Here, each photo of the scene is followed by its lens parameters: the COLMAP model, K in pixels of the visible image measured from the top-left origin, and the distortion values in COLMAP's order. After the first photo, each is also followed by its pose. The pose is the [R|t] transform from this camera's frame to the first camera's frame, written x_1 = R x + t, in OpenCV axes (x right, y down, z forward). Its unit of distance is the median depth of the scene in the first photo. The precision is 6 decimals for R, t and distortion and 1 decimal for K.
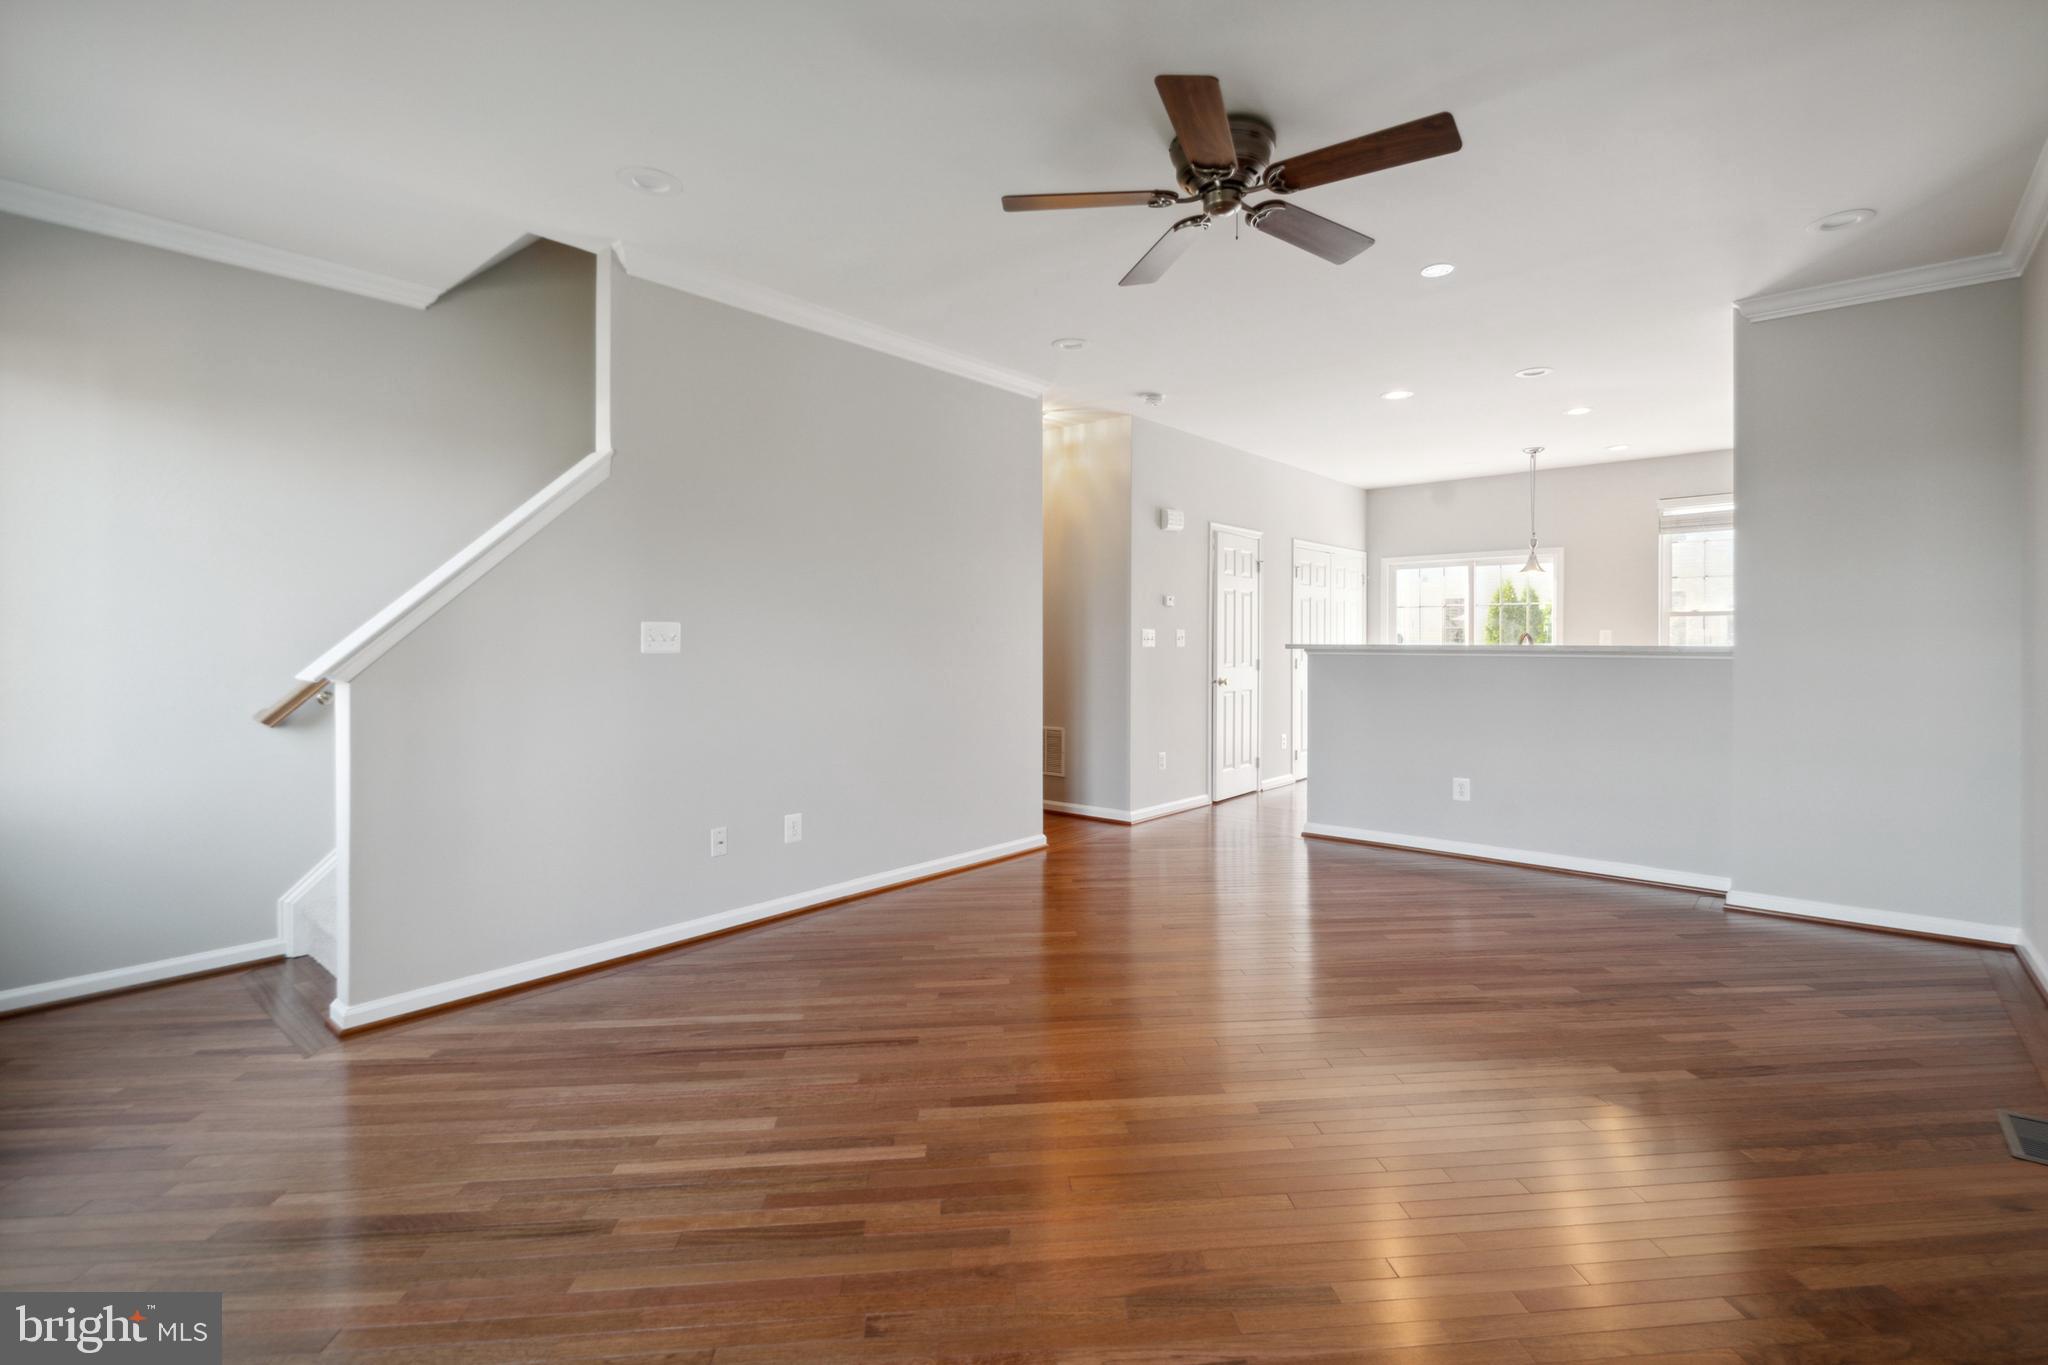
lens RADIAL K [[922.1, 0, 1028.4], [0, 922.1, 674.8], [0, 0, 1]] dist [-0.000139, -0.000070]
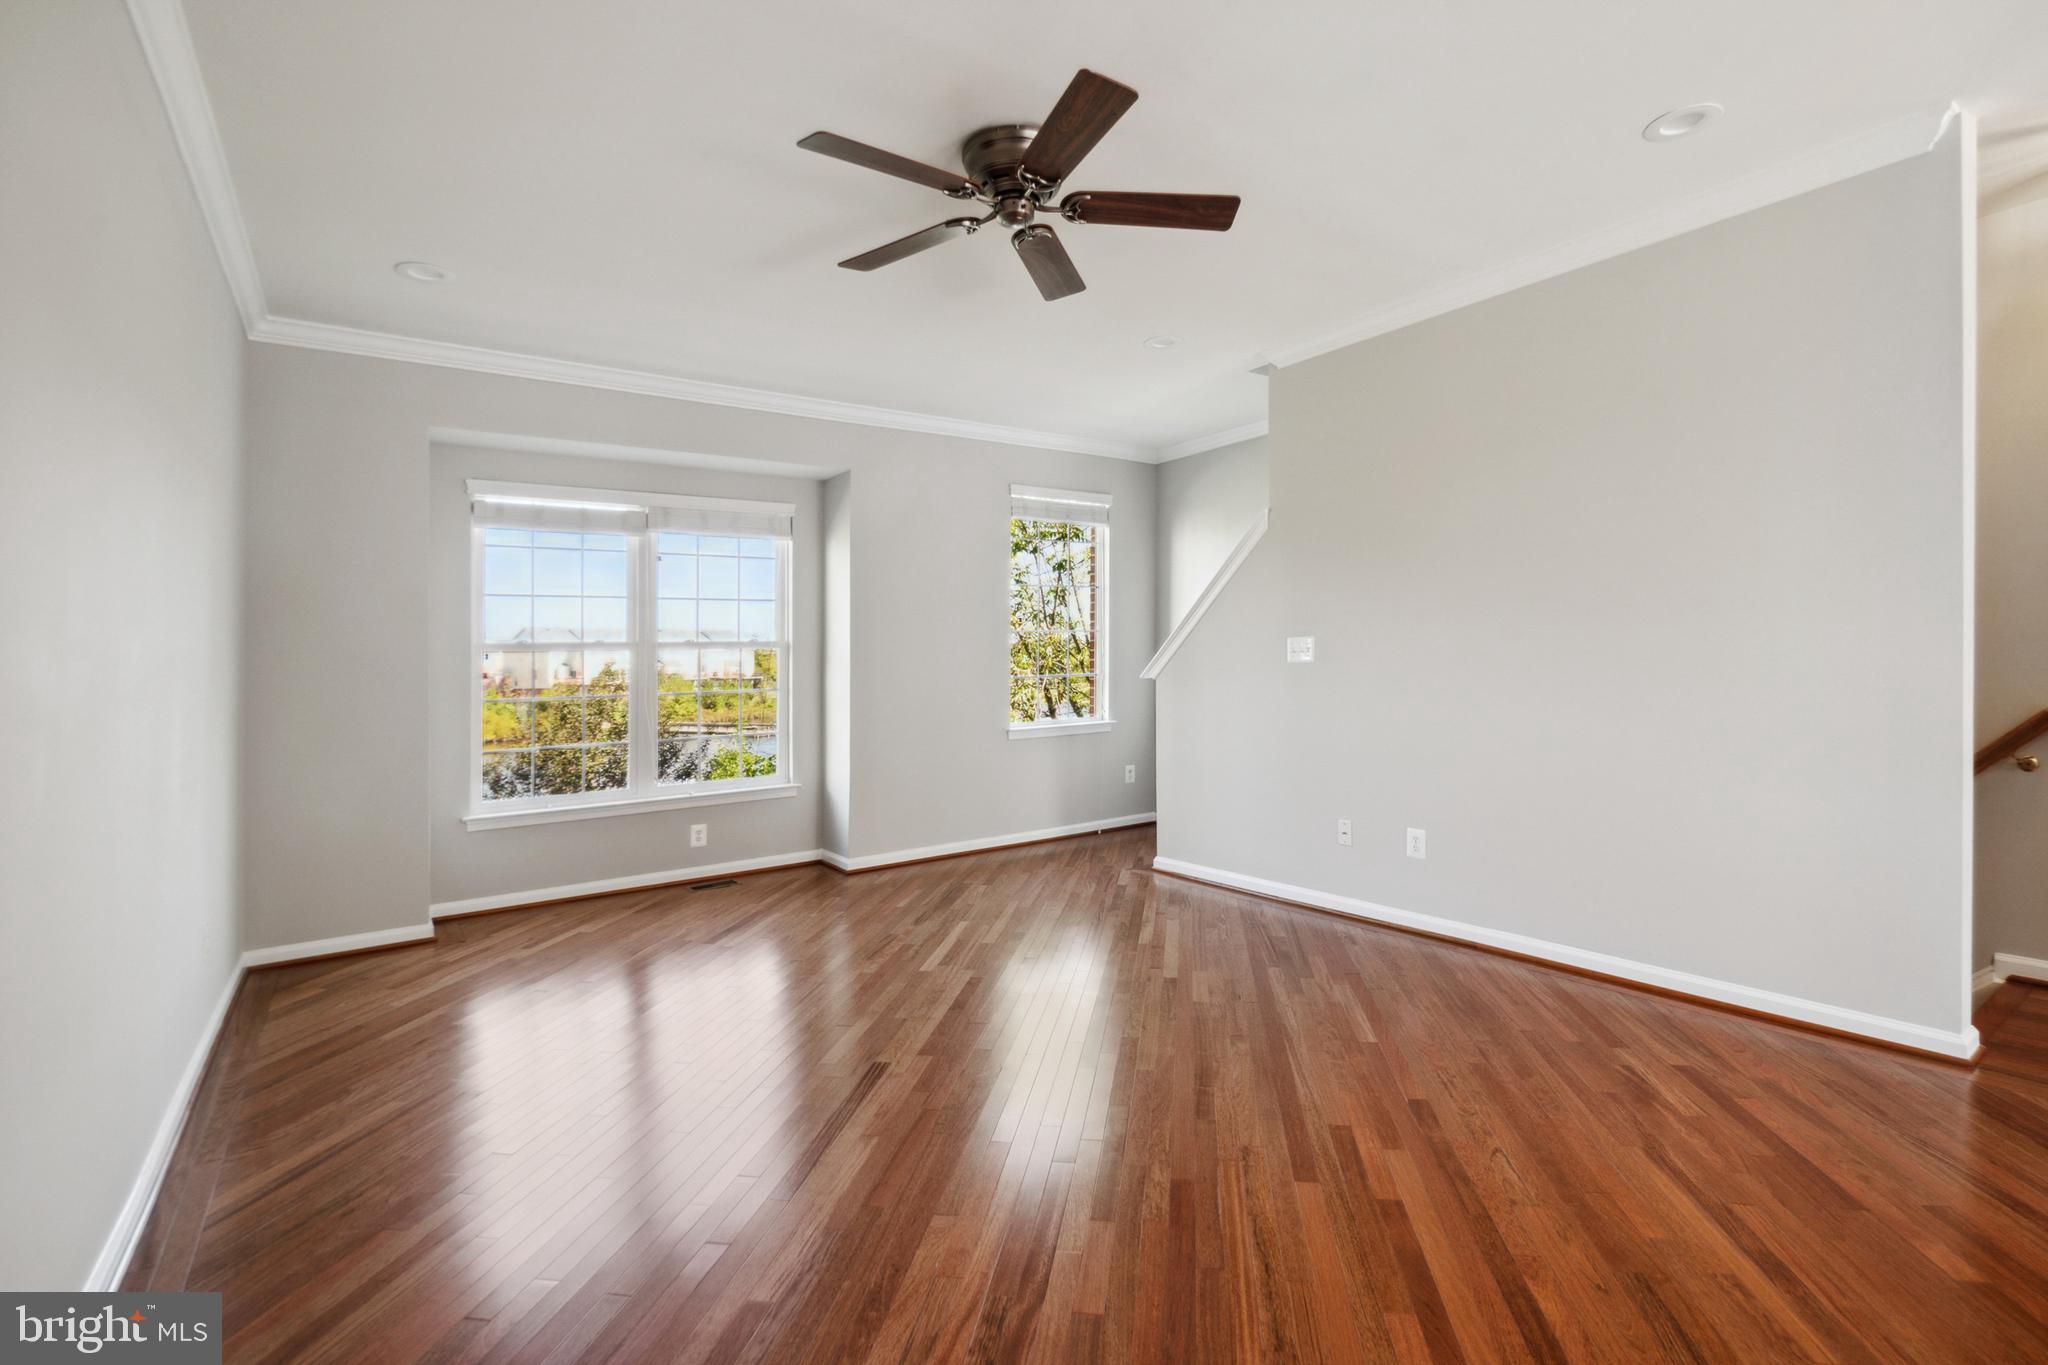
lens RADIAL K [[922.1, 0, 1028.4], [0, 922.1, 674.8], [0, 0, 1]] dist [-0.000139, -0.000070]
pose [[-0.245521, 0.033908, -0.968798, 0.885817], [0.005325, 0.999420, 0.033631, -0.050831], [0.969377, 0.003098, -0.245559, 0.964473]]
